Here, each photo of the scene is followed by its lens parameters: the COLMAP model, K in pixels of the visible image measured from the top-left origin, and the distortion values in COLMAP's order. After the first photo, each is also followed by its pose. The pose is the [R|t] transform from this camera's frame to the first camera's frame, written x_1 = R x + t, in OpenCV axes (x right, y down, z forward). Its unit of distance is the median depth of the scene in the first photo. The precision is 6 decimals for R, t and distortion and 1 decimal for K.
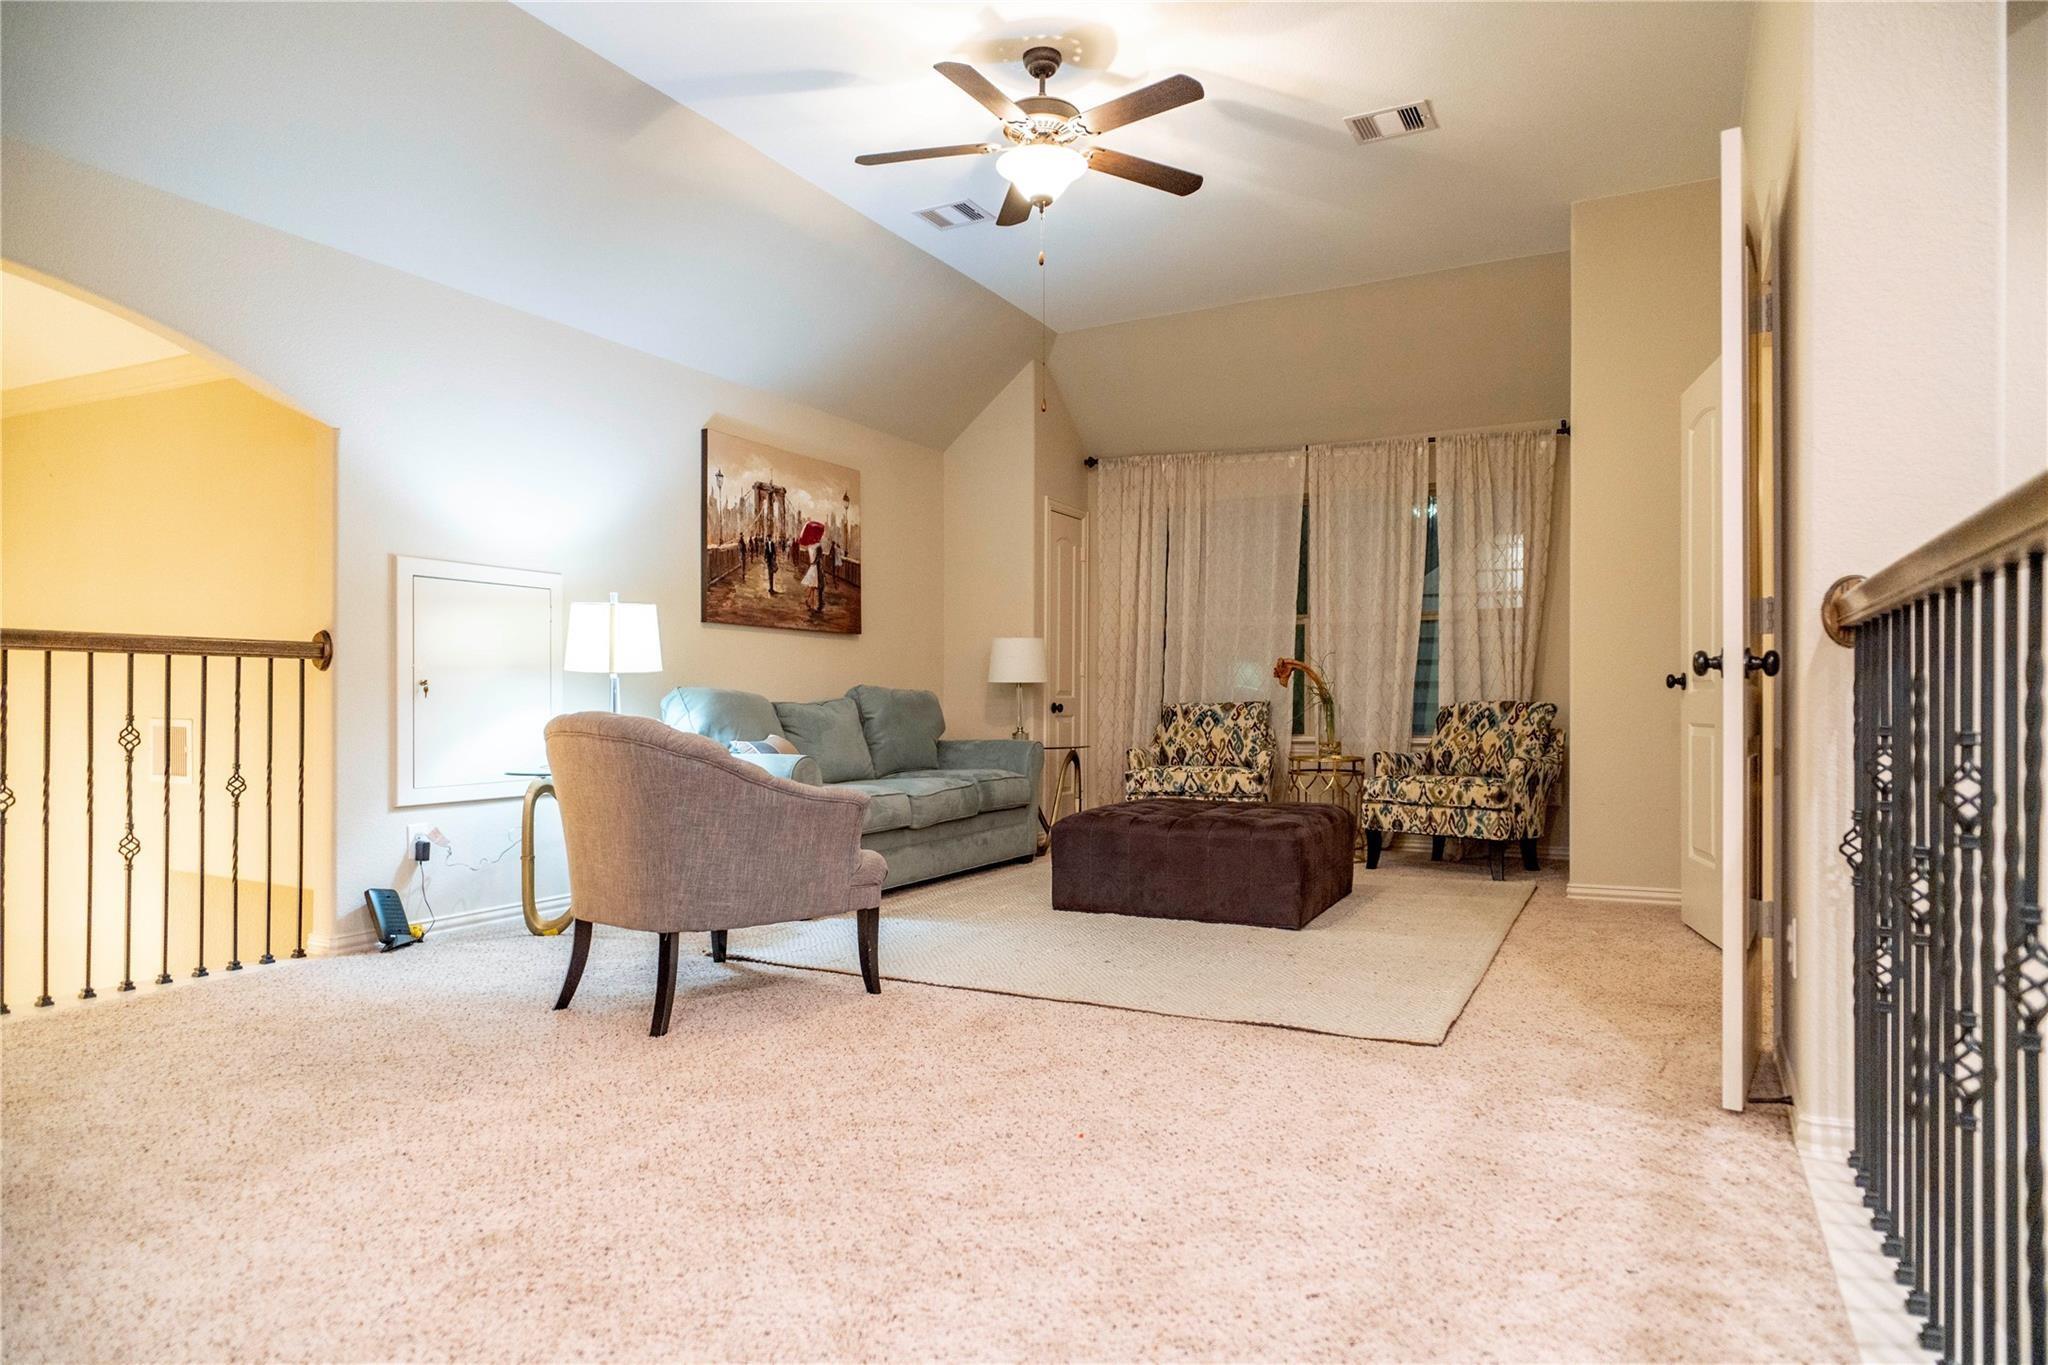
lens RADIAL K [[1220.5, 0, 1024.0], [0, 1220.5, 682.5], [0, 0, 1]] dist [-0.013507, 0.000510]
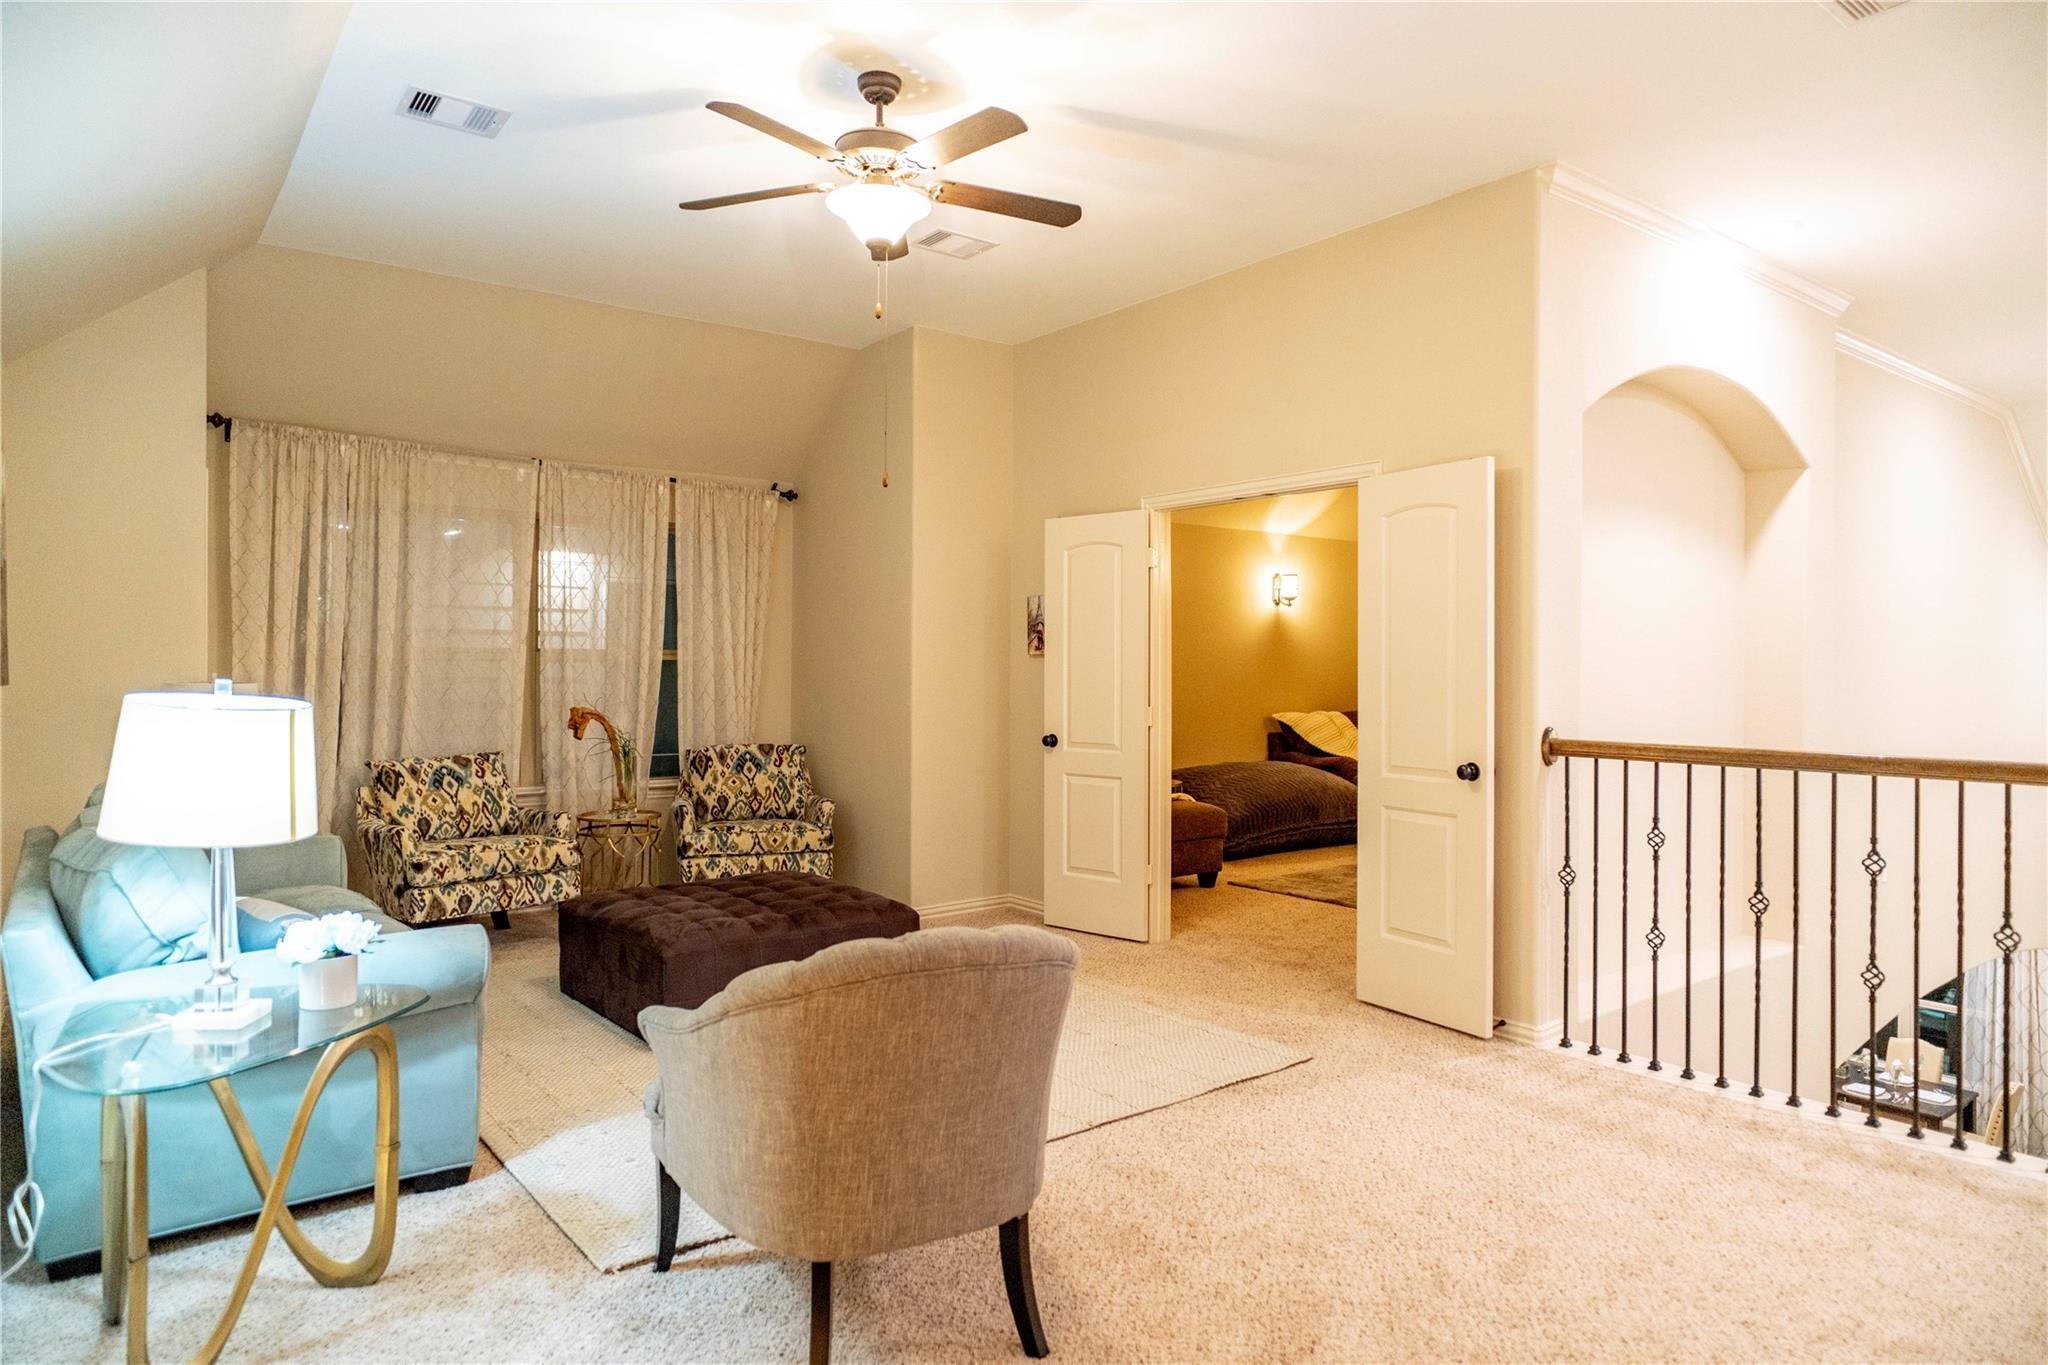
lens RADIAL K [[1220.5, 0, 1024.0], [0, 1220.5, 682.5], [0, 0, 1]] dist [-0.013507, 0.000510]
pose [[0.413762, -0.012149, 0.910304, -0.494666], [-0.018727, 0.999586, 0.021853, -0.068468], [-0.910192, -0.026089, 0.413363, 0.362878]]
